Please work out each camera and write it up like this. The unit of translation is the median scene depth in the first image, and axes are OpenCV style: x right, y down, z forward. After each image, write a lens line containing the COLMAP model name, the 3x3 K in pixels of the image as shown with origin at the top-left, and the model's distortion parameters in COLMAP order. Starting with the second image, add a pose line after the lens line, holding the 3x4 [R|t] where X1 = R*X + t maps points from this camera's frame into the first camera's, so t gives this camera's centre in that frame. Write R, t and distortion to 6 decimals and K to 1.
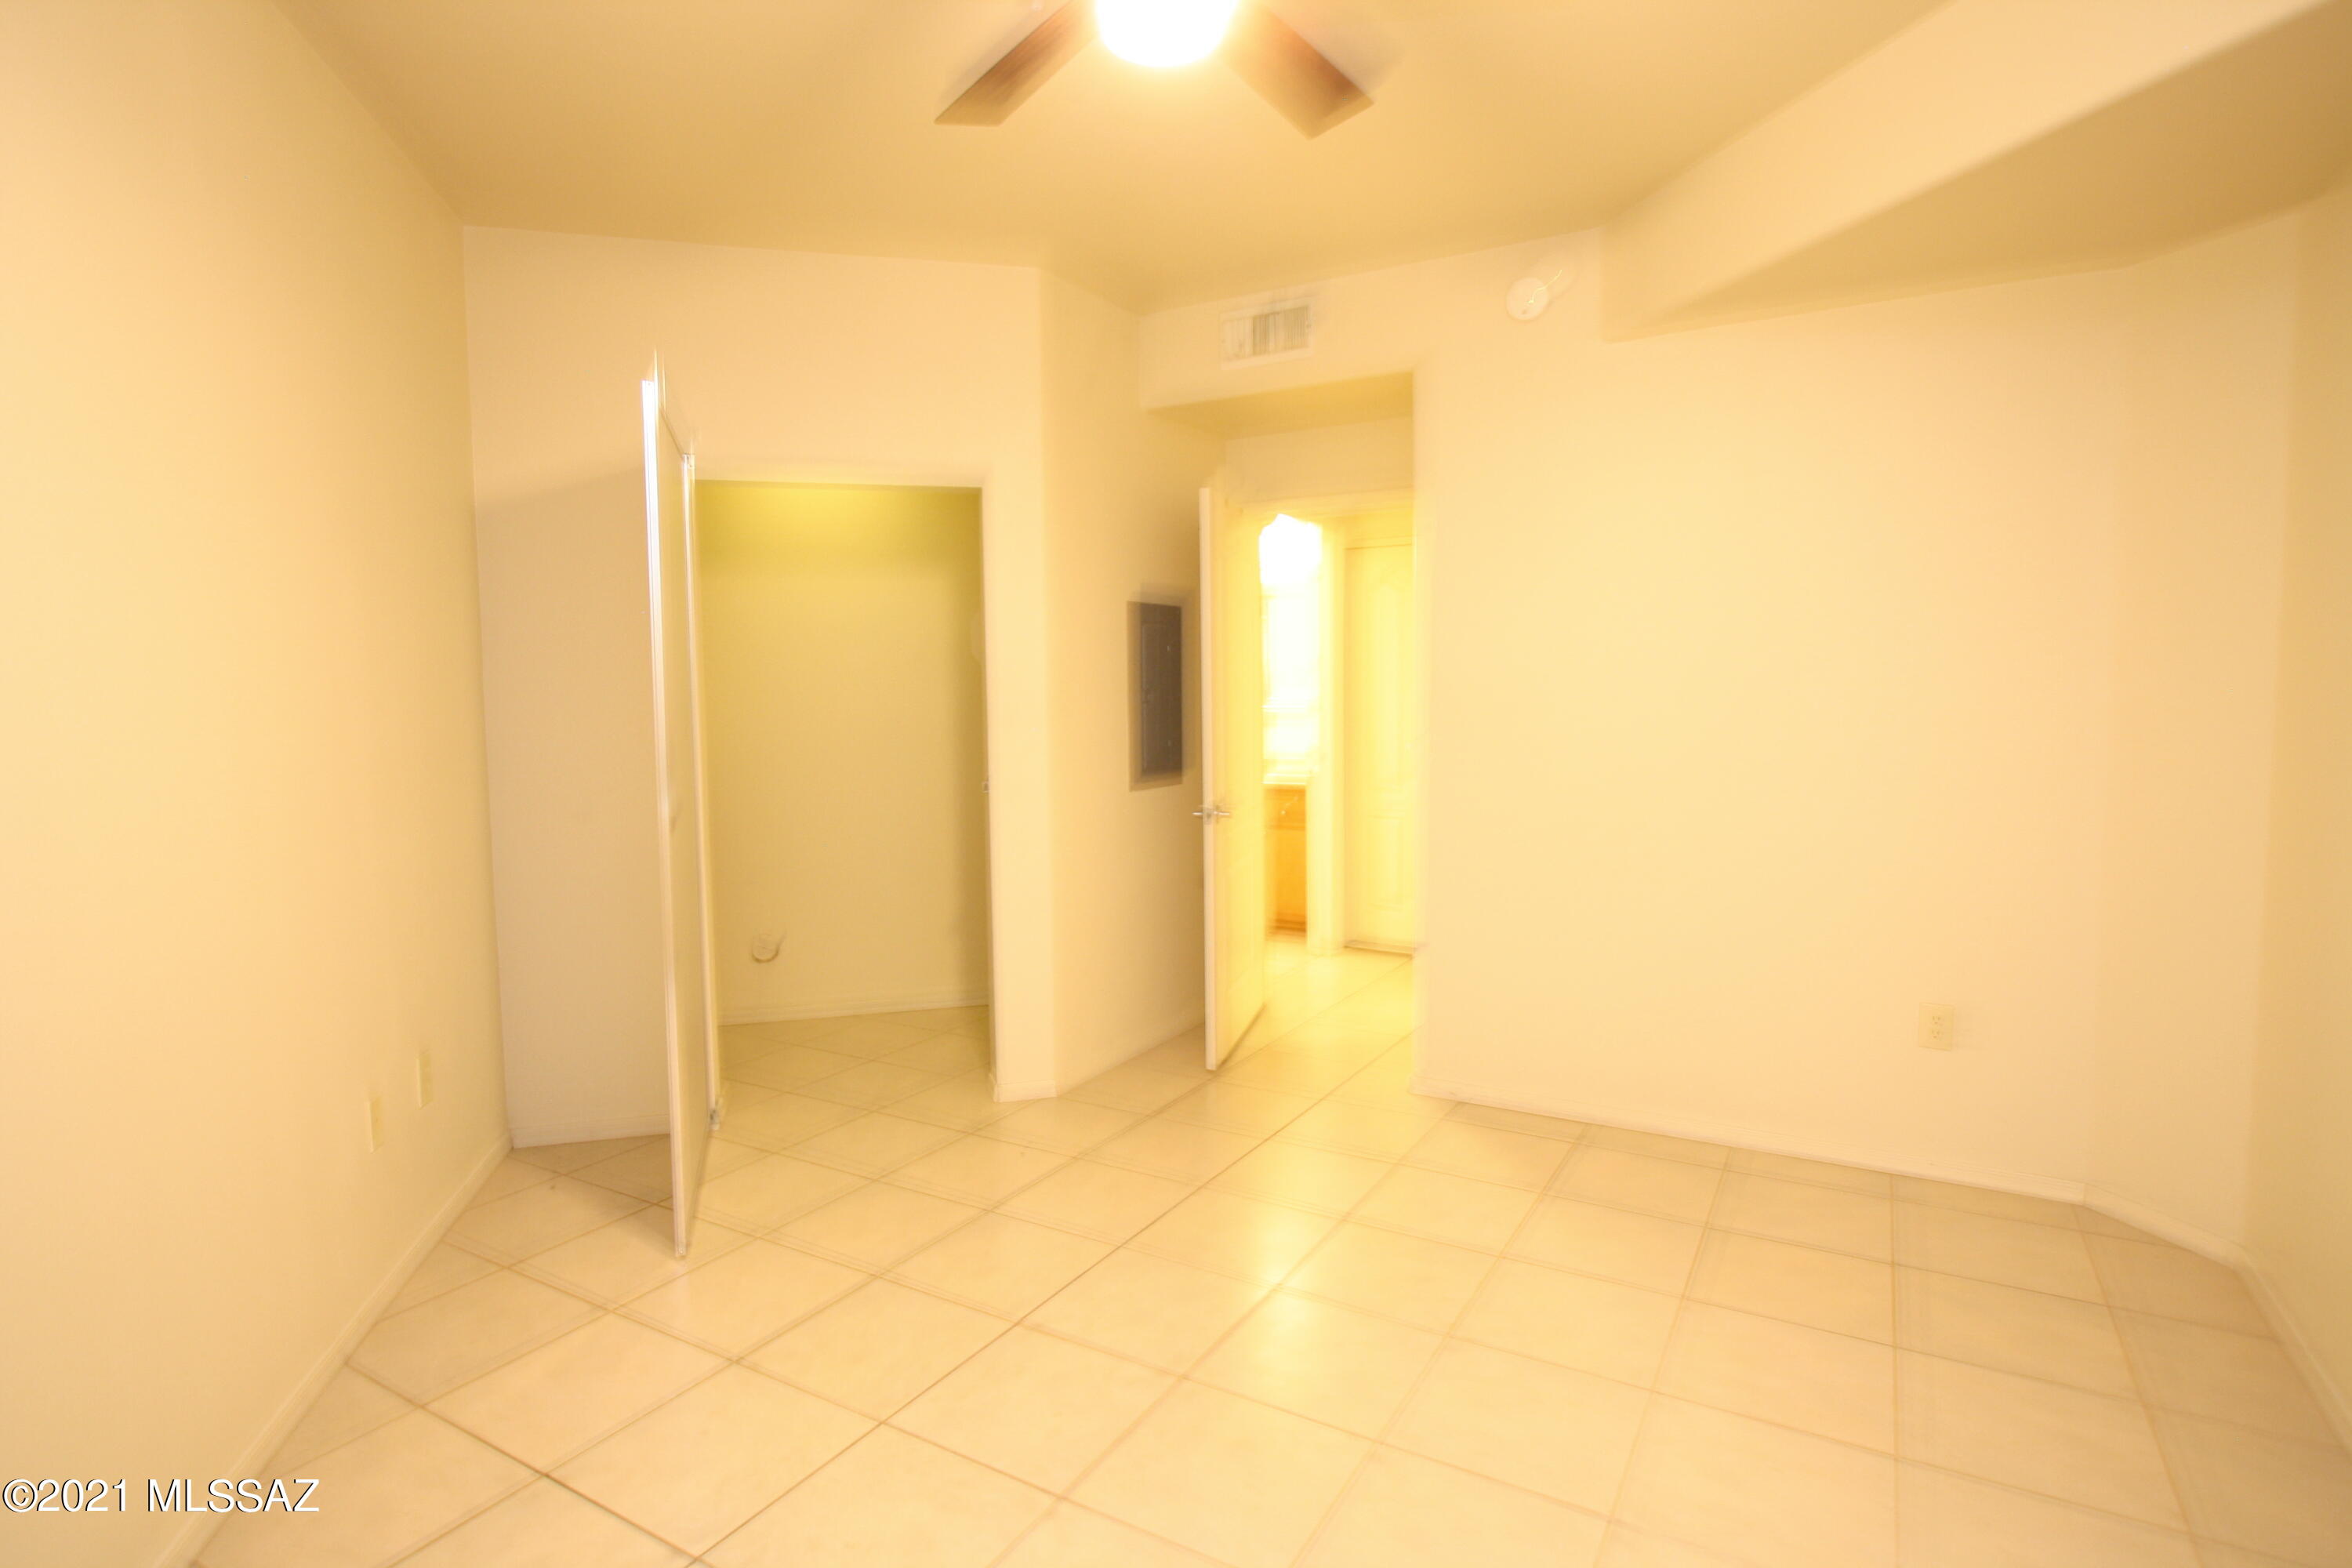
lens RADIAL K [[1215.3, 0, 1158.2], [0, 1215.3, 757.9], [0, 0, 1]] dist [-0.001907, 0.000059]
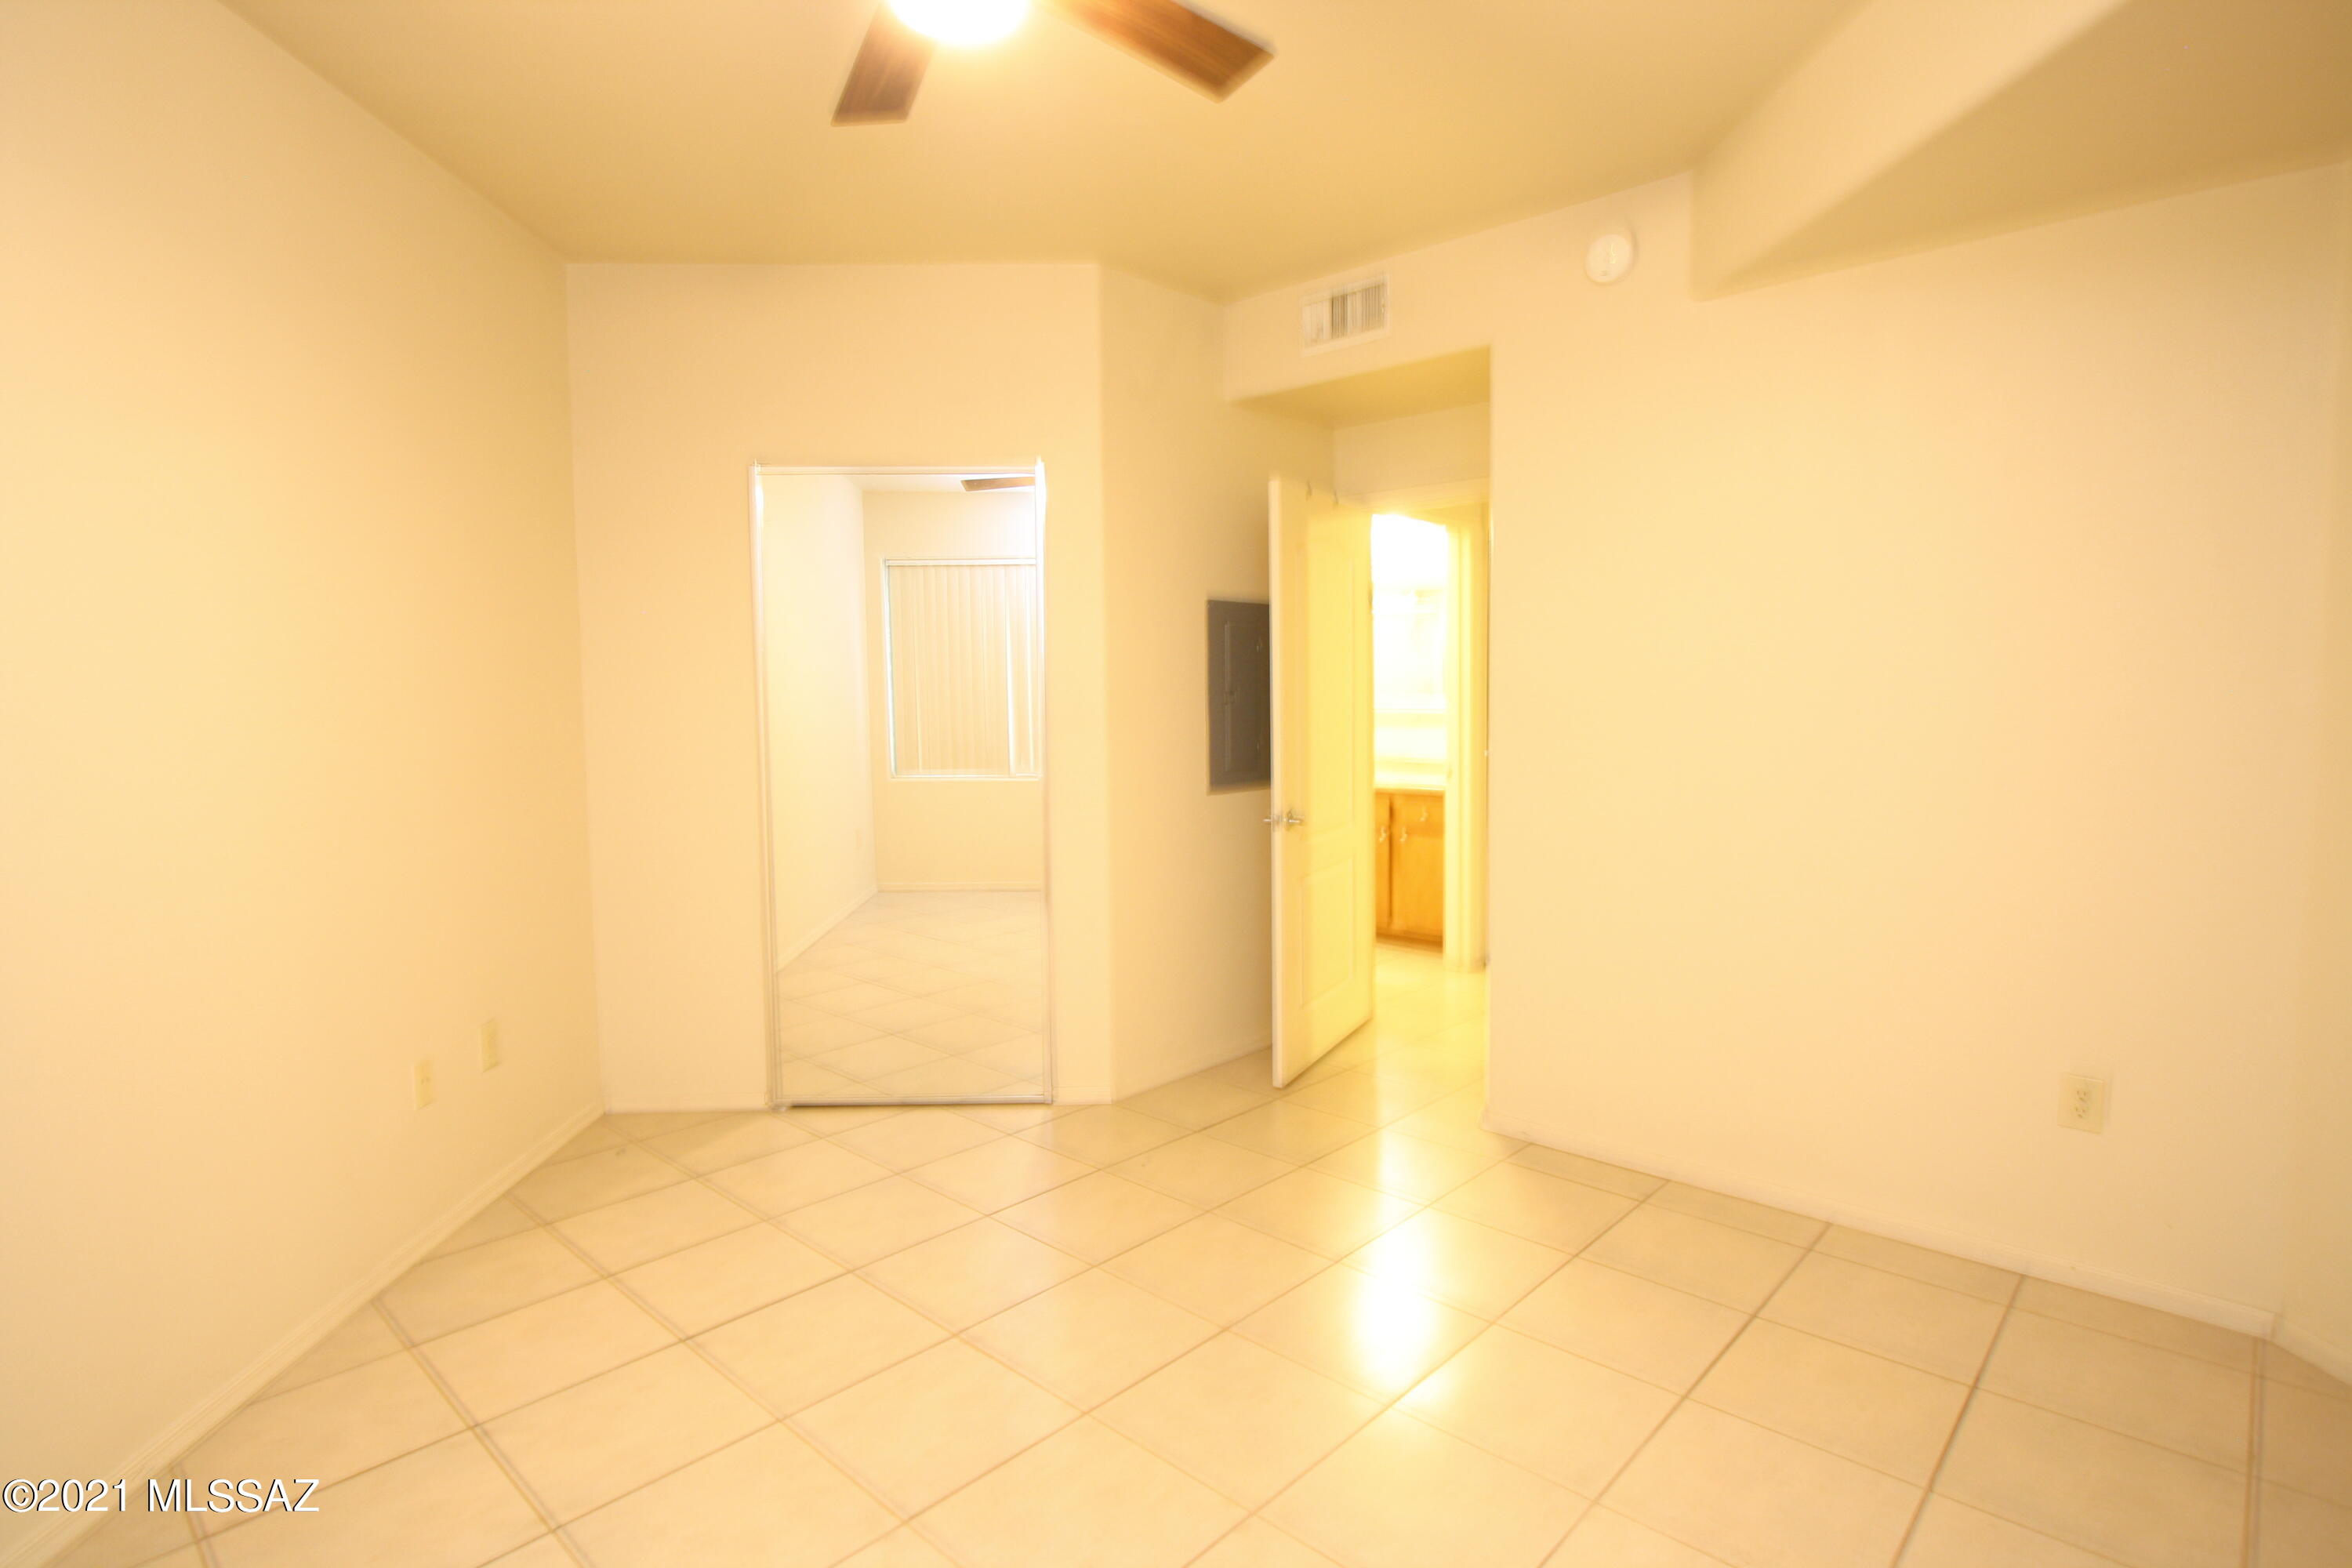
lens RADIAL K [[1215.3, 0, 1158.2], [0, 1215.3, 757.9], [0, 0, 1]] dist [-0.001907, 0.000059]
pose [[0.977143, 0.013976, -0.212123, 0.155345], [-0.013848, 0.999902, 0.002088, -0.004150], [0.212132, 0.000898, 0.977241, 0.043376]]
